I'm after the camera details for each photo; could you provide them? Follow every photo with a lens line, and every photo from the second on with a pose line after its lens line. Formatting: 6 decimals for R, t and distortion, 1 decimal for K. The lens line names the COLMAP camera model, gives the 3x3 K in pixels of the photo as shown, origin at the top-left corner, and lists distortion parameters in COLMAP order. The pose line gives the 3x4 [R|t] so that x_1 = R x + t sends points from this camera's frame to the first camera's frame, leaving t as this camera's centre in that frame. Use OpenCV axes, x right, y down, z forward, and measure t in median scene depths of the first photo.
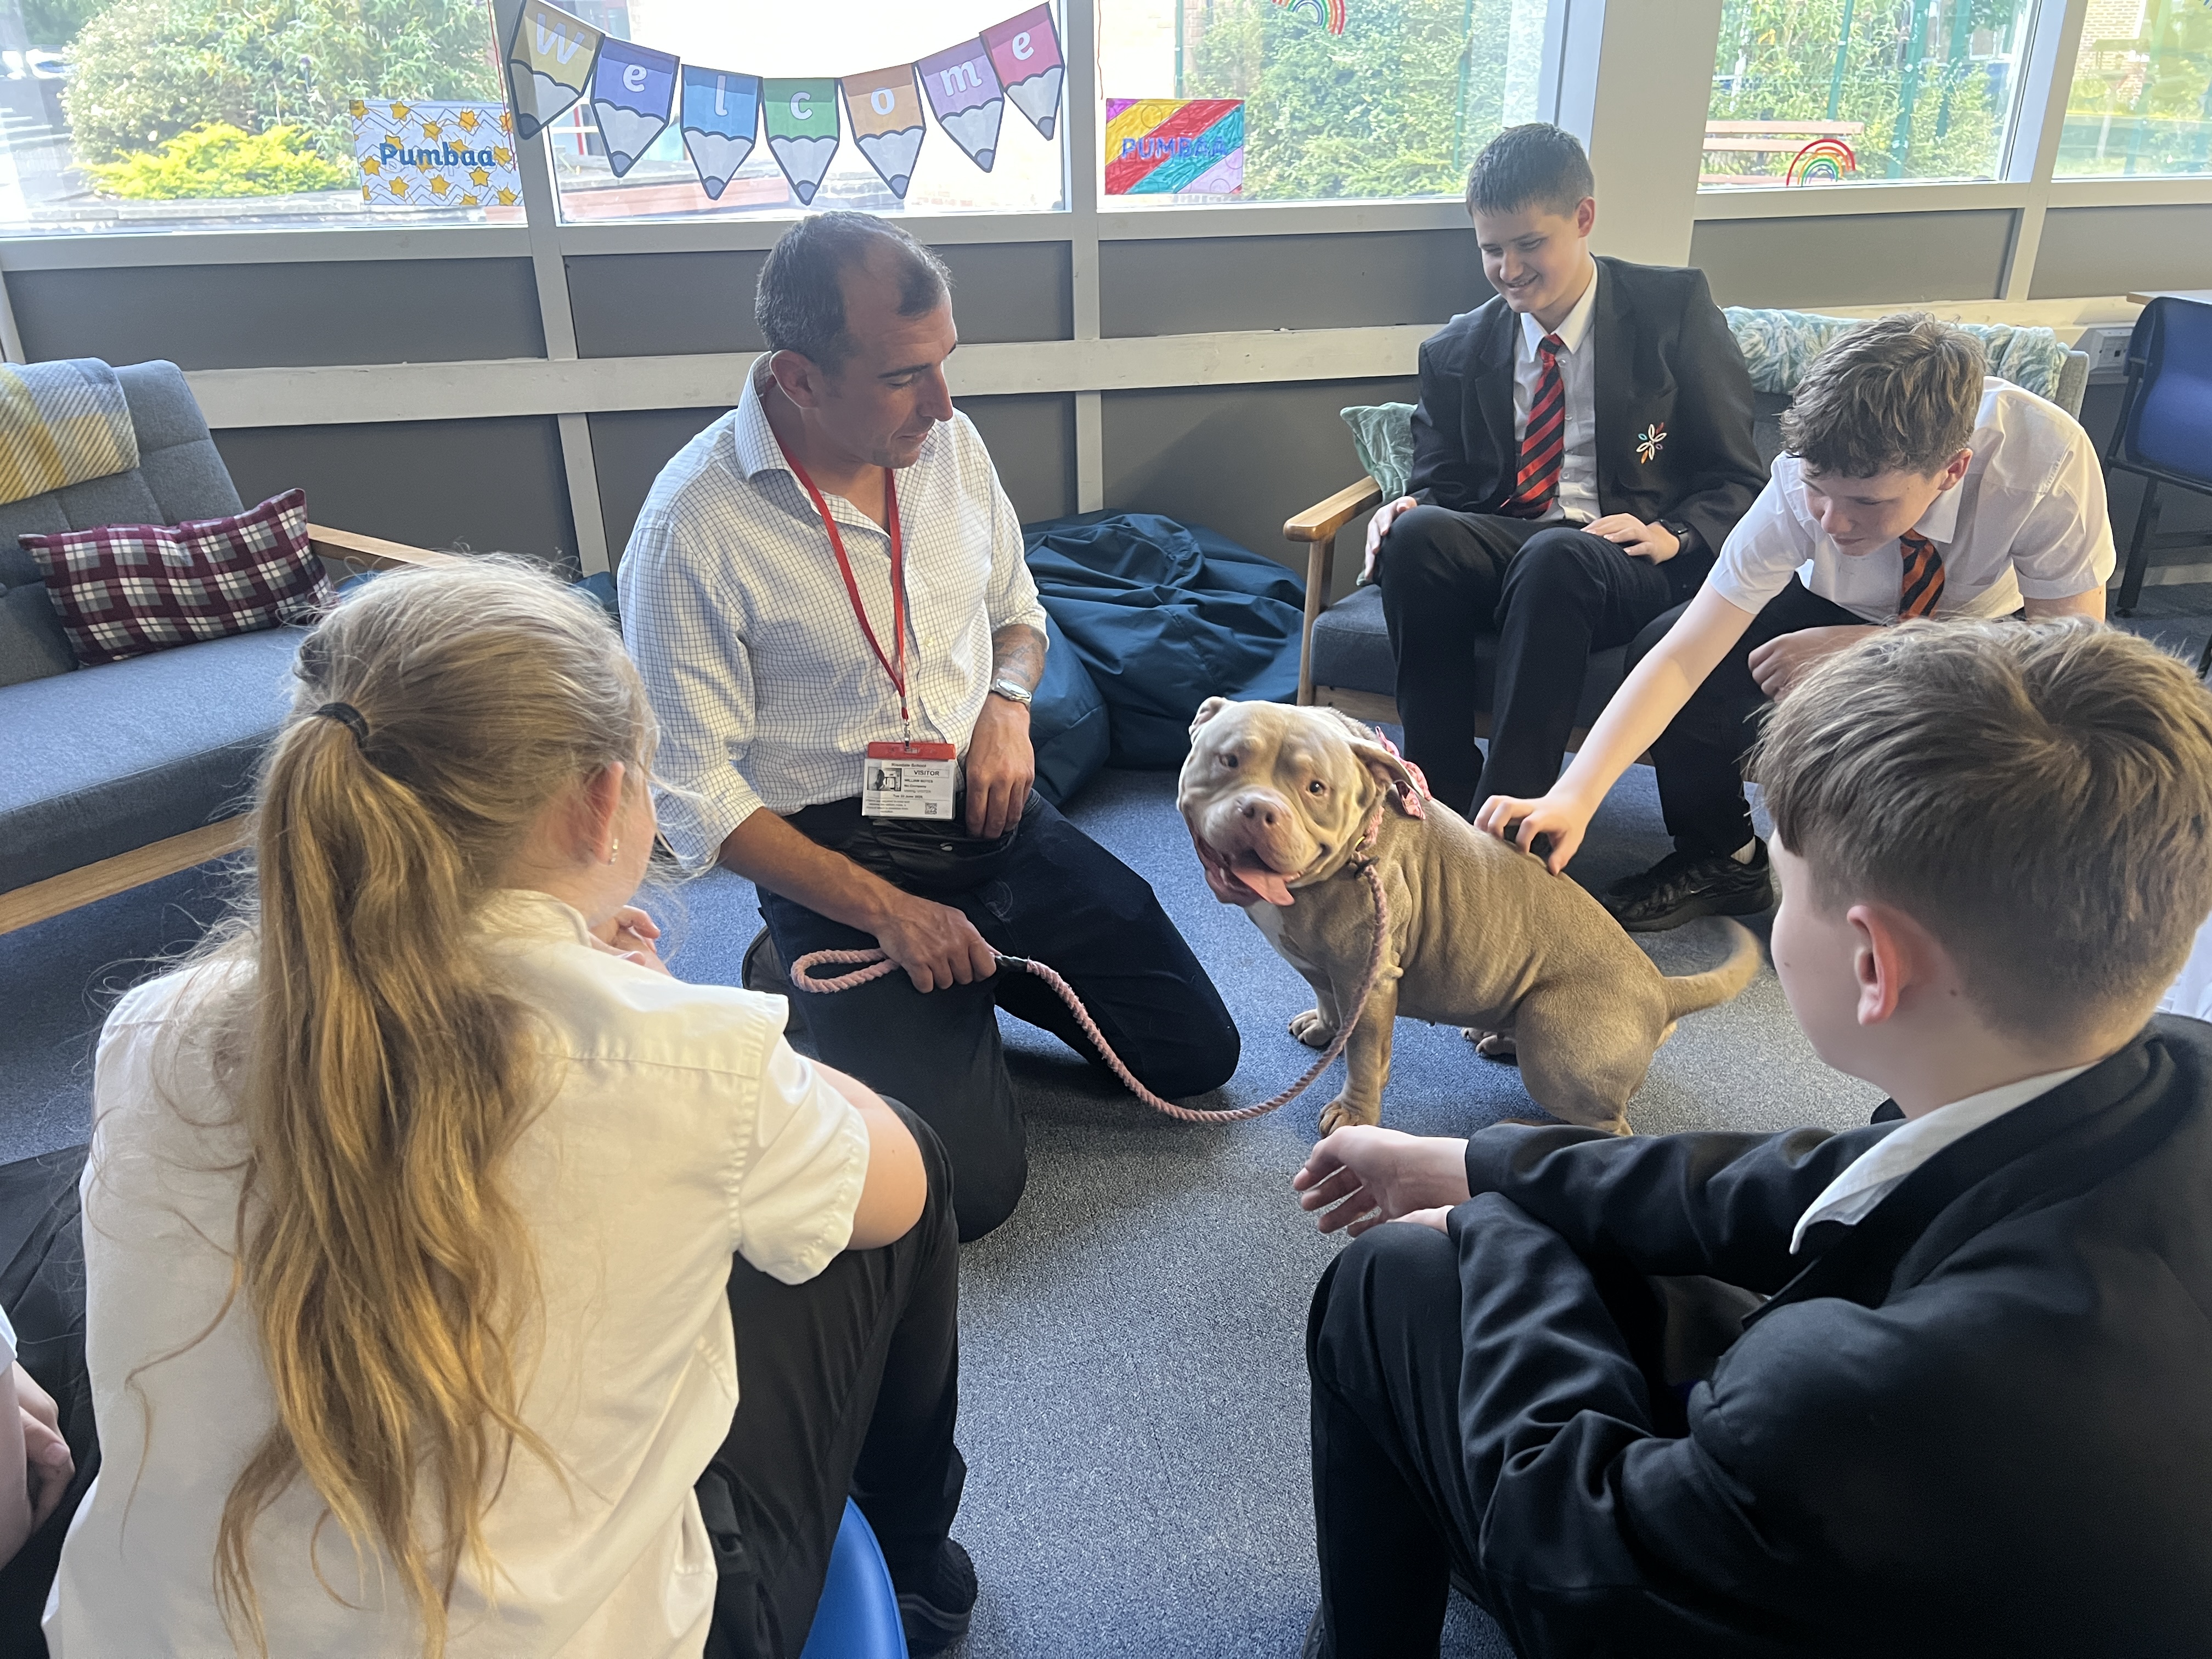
lens RADIAL K [[1717.2, 0, 1101.0], [0, 1717.2, 832.1], [0, 0, 1]] dist [0.054610, -0.055666]
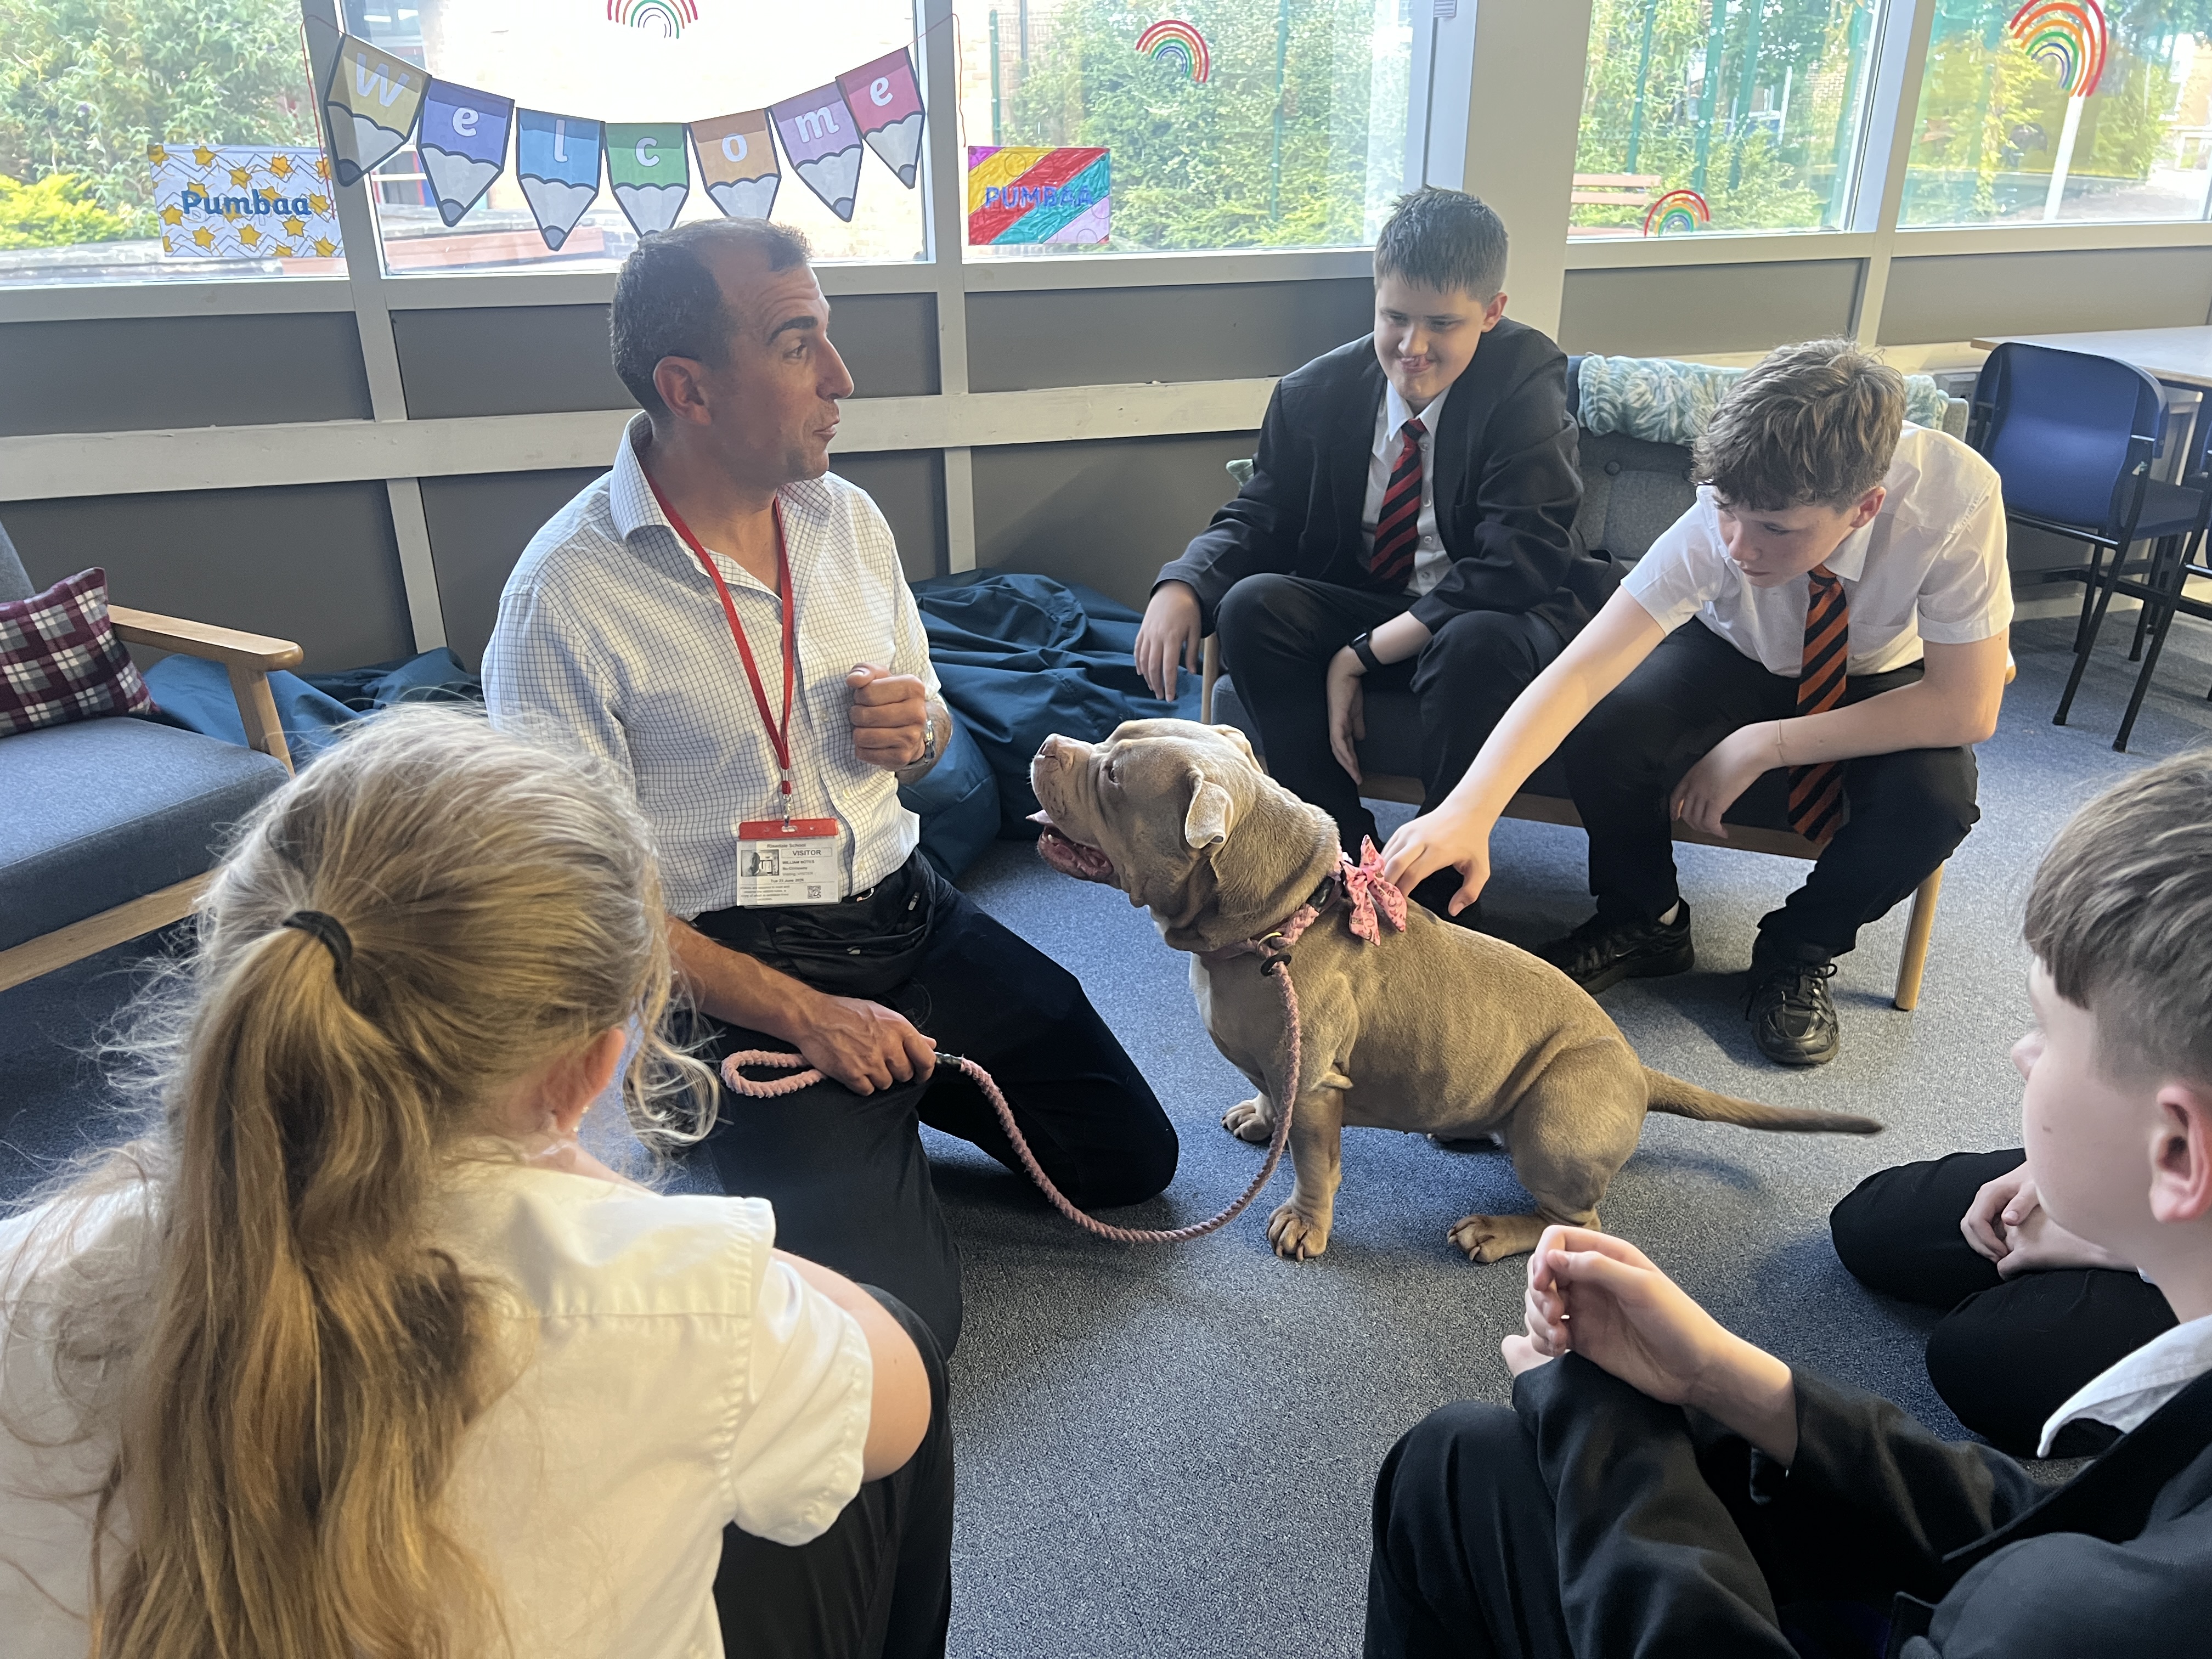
lens RADIAL K [[1719.7, 0, 1098.3], [0, 1719.7, 823.4], [0, 0, 1]] dist [0.056117, -0.067428]
pose [[0.994890, -0.033549, 0.095228, -0.030792], [0.036374, 0.998944, -0.028083, -0.018126], [-0.094185, 0.031404, 0.995059, 0.047379]]
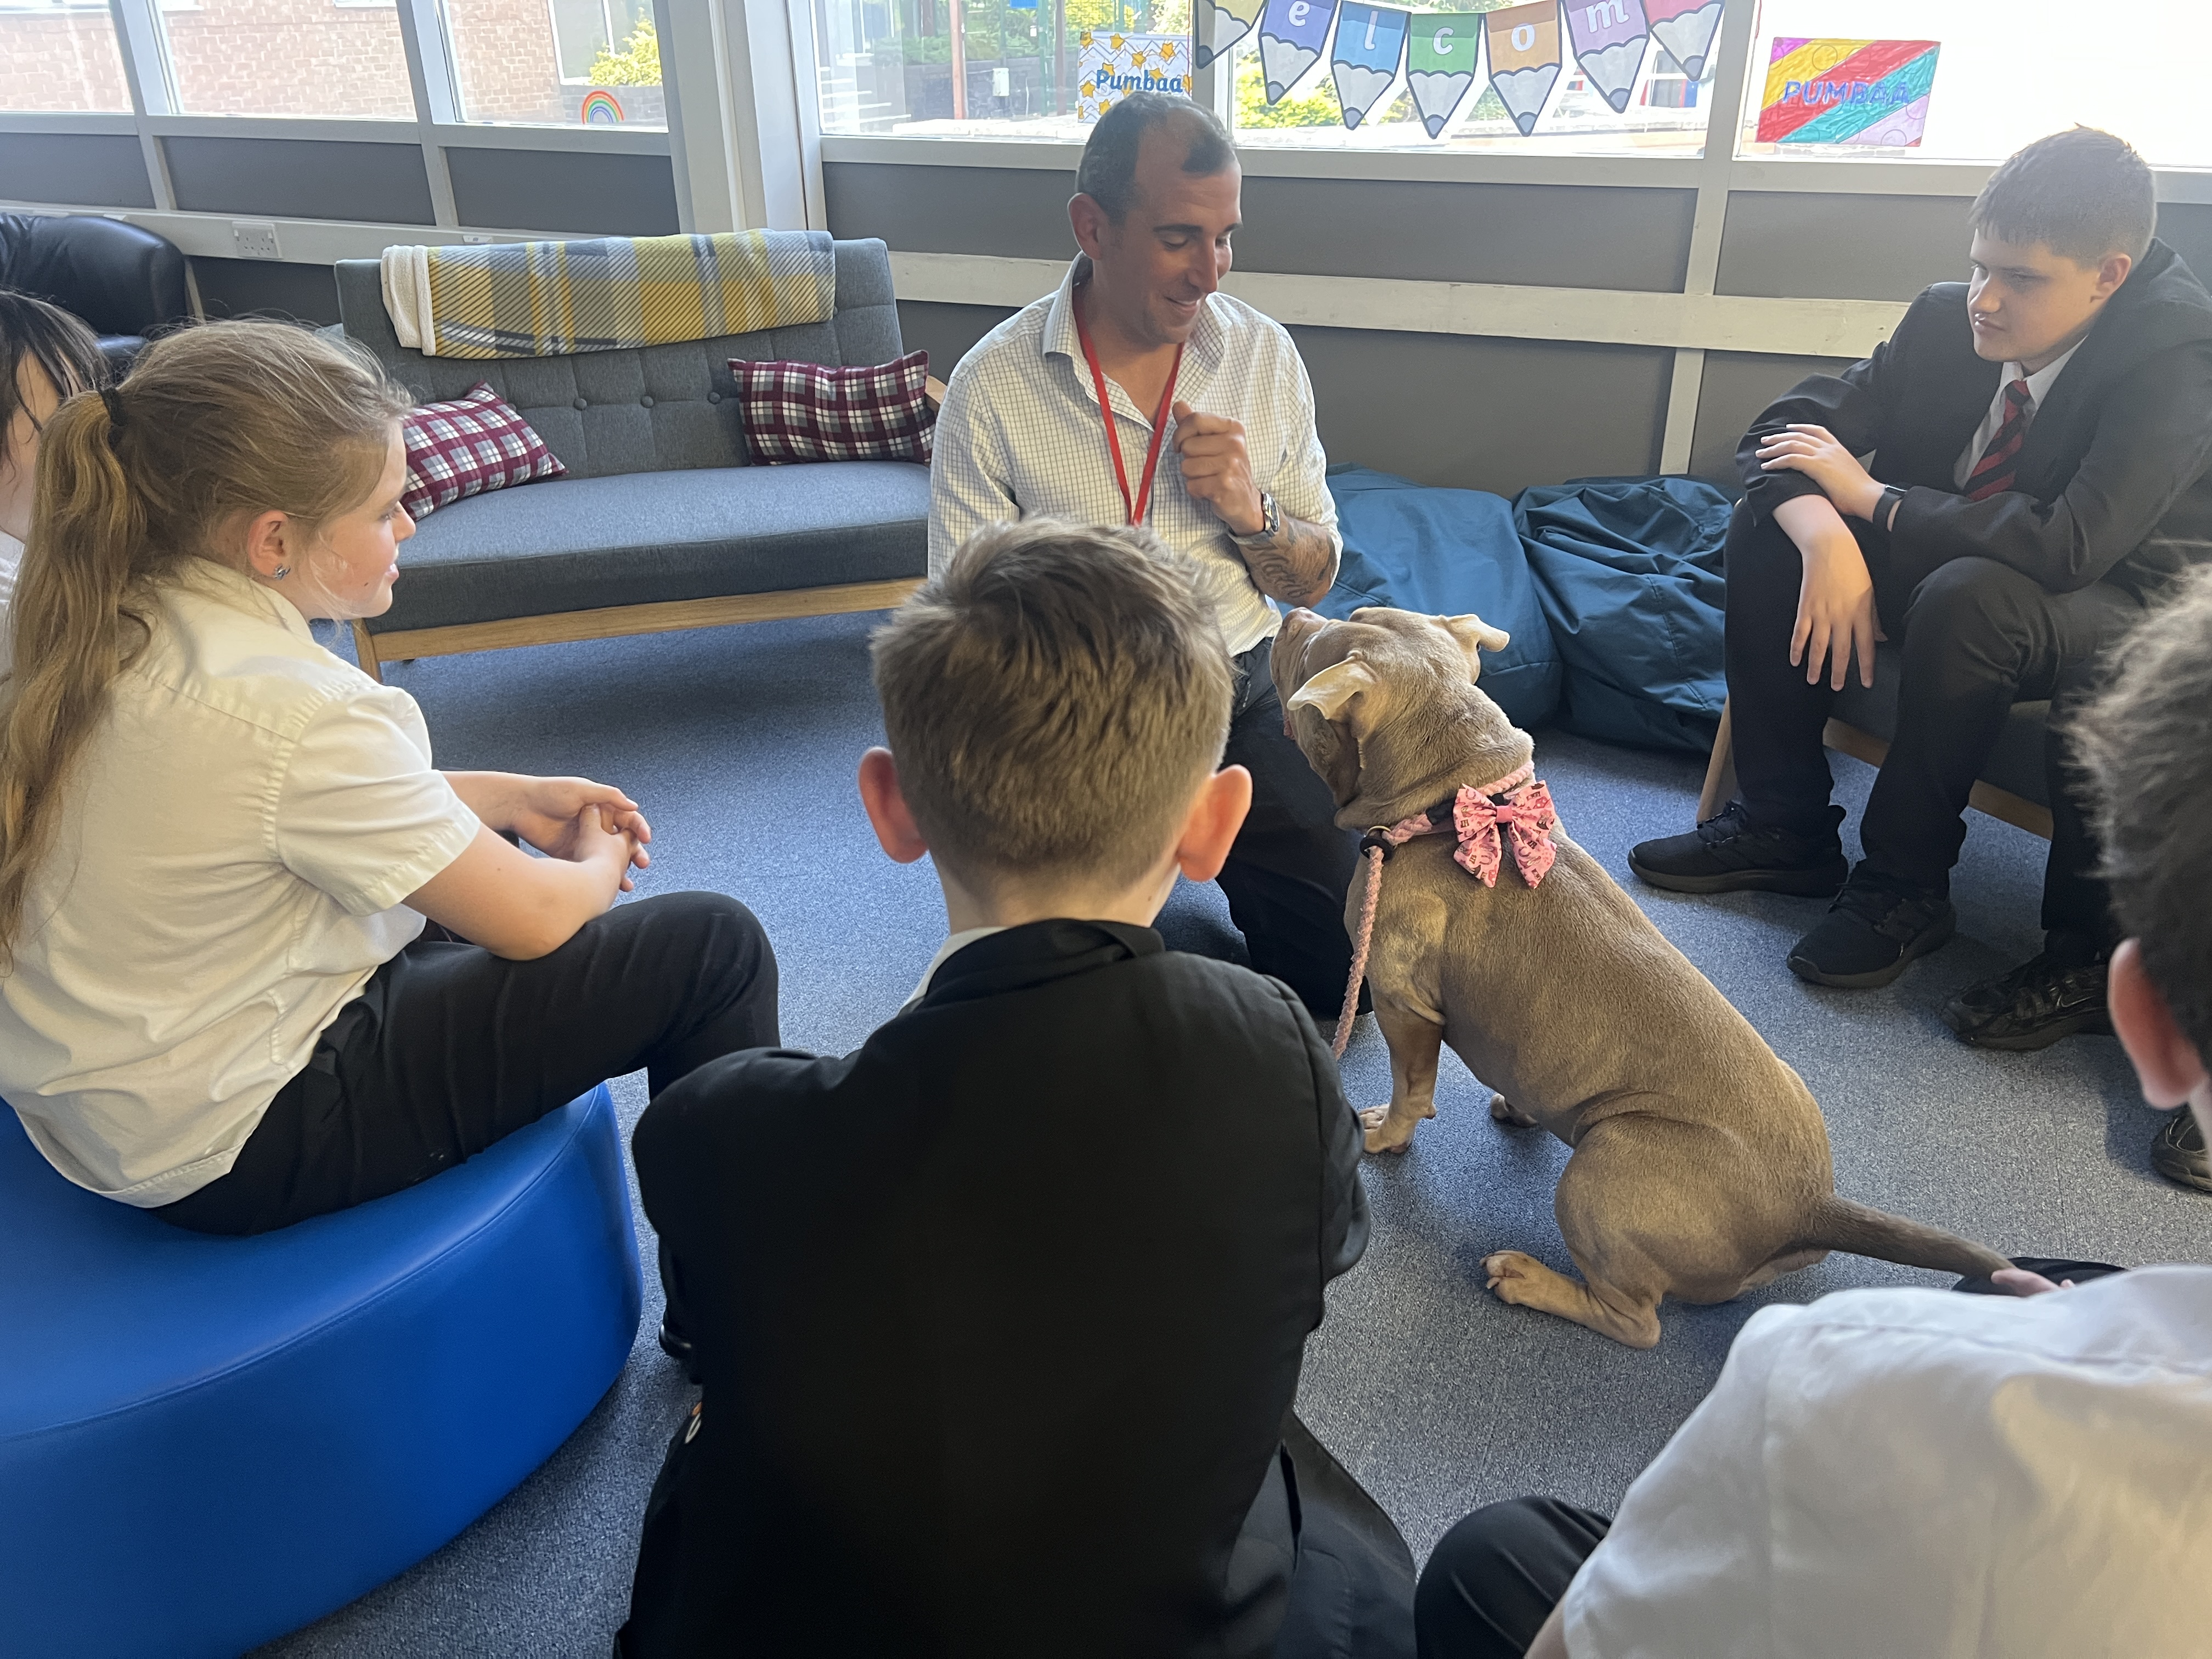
lens RADIAL K [[1632.3, 0, 1109.4], [0, 1632.3, 796.7], [0, 0, 1]] dist [0.085991, -0.081453]
pose [[0.833096, 0.246316, -0.495257, 0.264551], [-0.235798, 0.968092, 0.084834, -0.018713], [0.500351, 0.046106, 0.864594, 0.062937]]
